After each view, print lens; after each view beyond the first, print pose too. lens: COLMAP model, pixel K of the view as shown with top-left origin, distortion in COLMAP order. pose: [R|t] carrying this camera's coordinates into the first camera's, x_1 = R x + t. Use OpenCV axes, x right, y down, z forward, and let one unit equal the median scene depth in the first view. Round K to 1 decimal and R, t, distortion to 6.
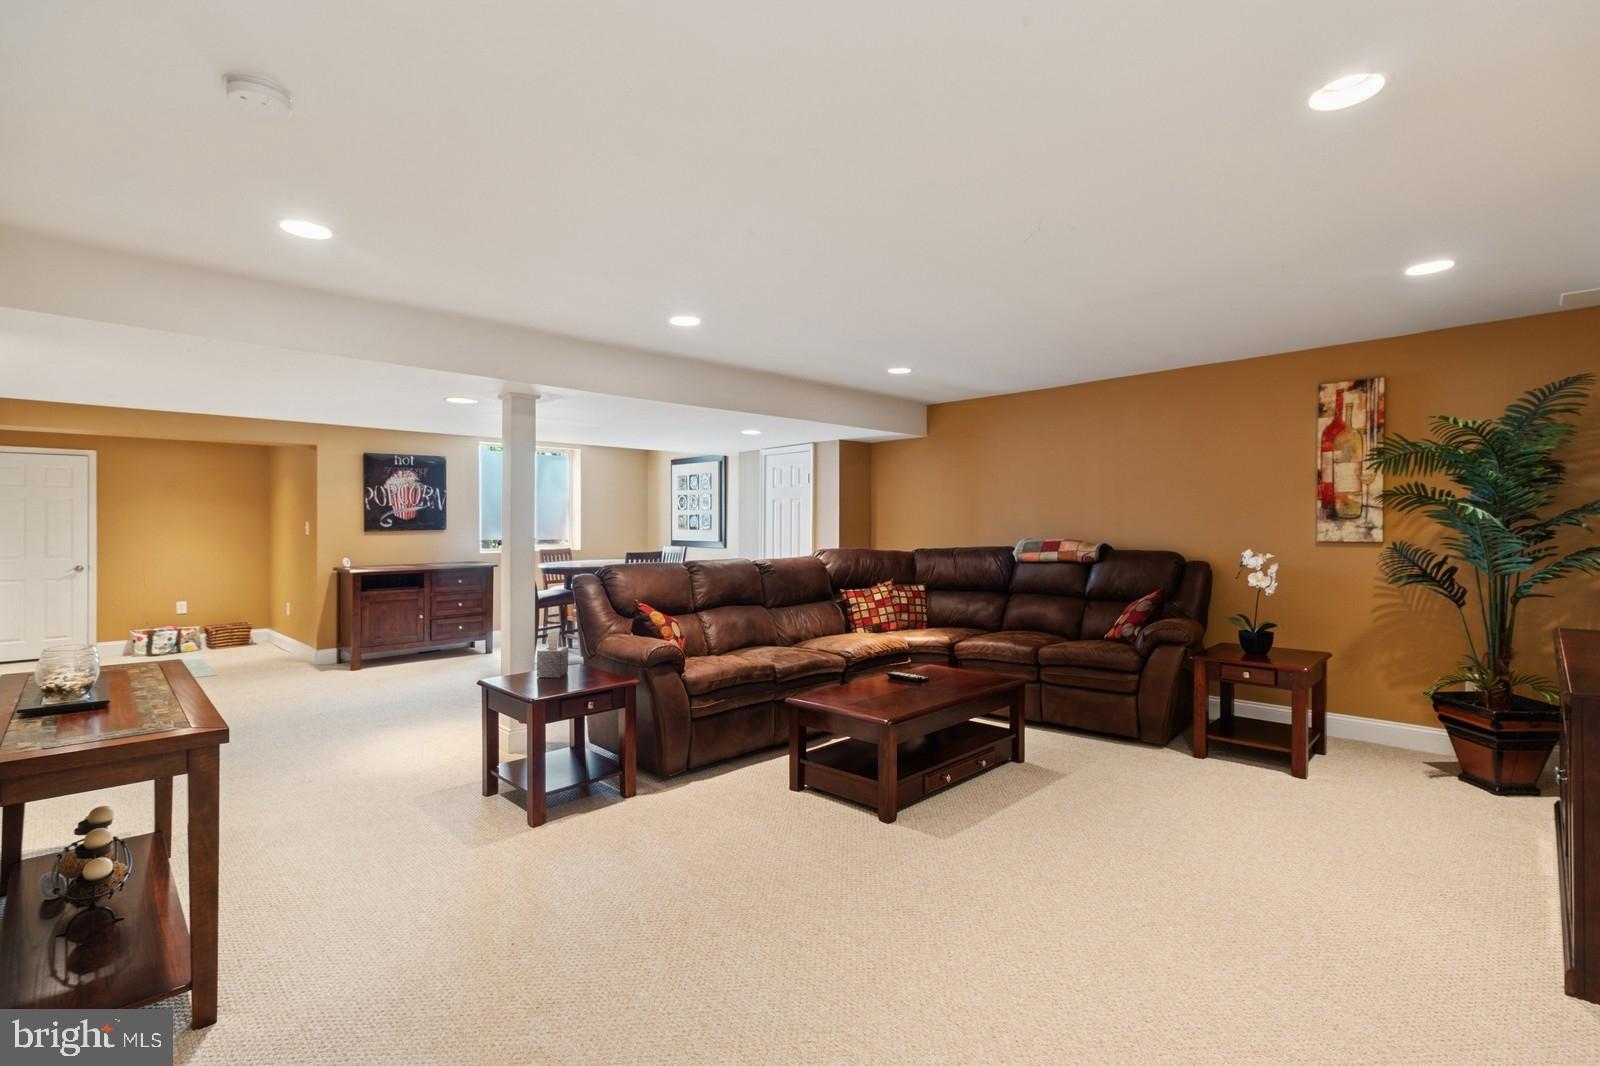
lens RADIAL K [[753.8, 0, 798.9], [0, 753.8, 527.2], [0, 0, 1]] dist [-0.004128, -0.000383]
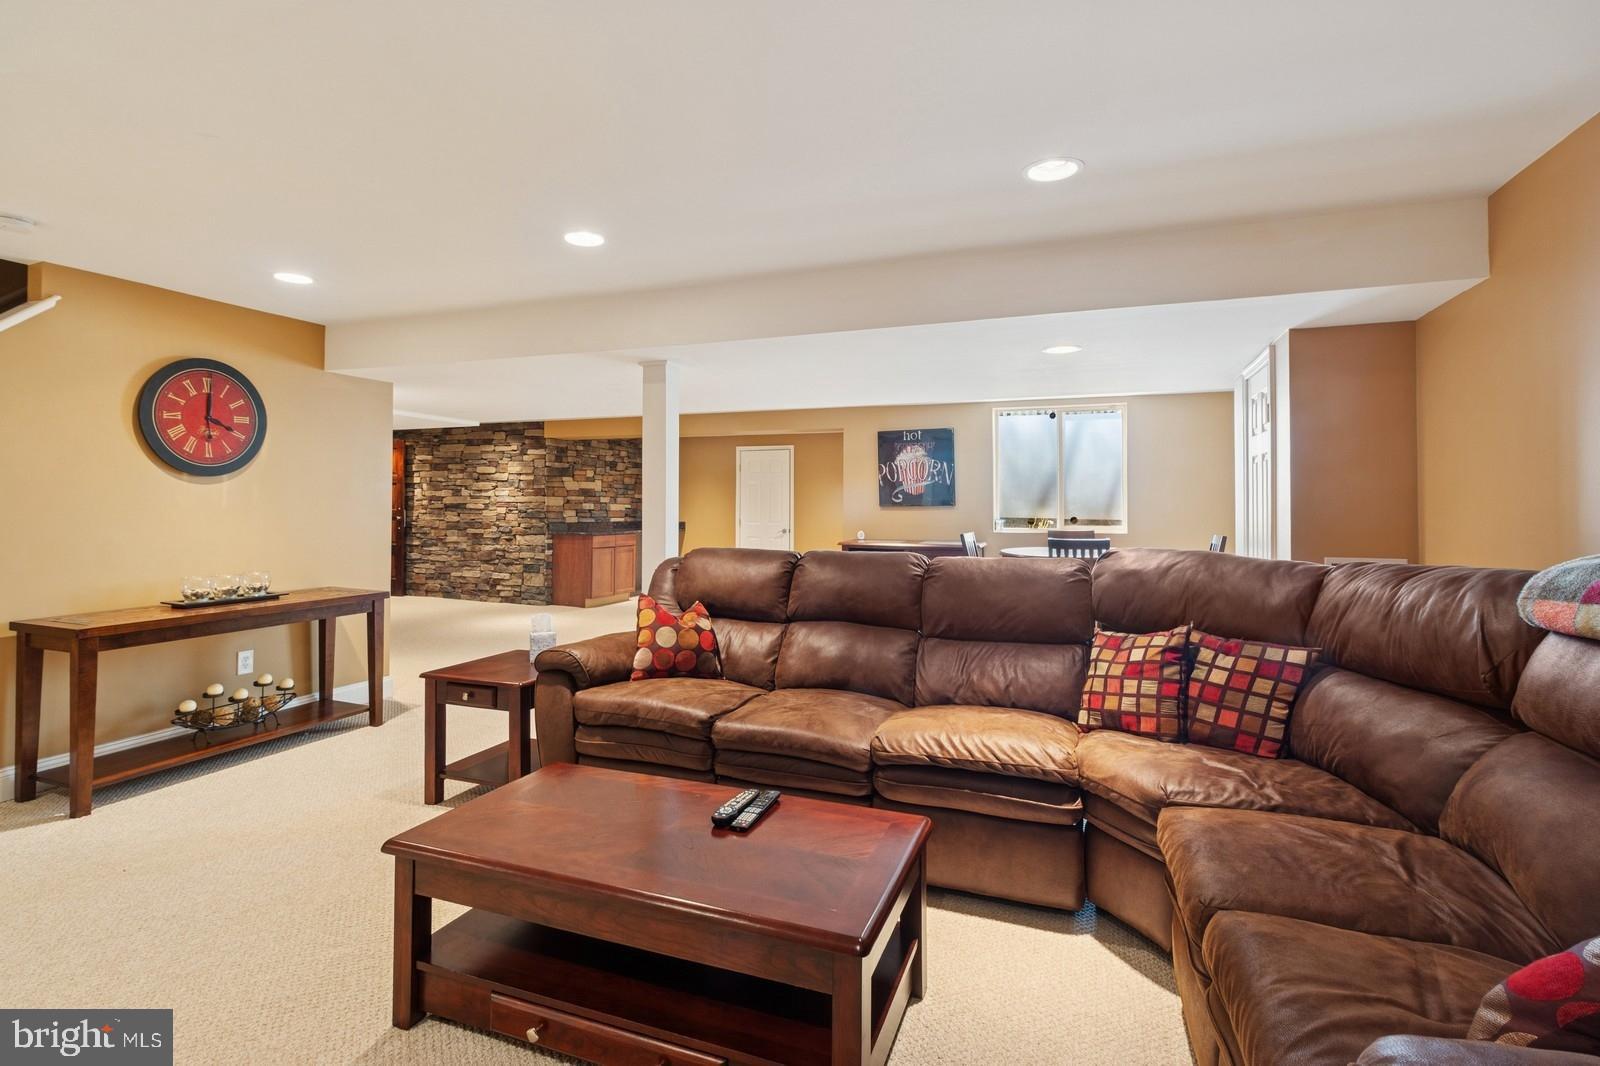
lens RADIAL K [[762.6, 0, 796.7], [0, 762.6, 497.1], [0, 0, 1]] dist [0.003979, 0.000477]
pose [[0.405069, -0.001223, -0.914286, 0.391461], [-0.006116, 0.999973, -0.004047, -0.002500], [0.914266, 0.007231, 0.405050, 0.528119]]
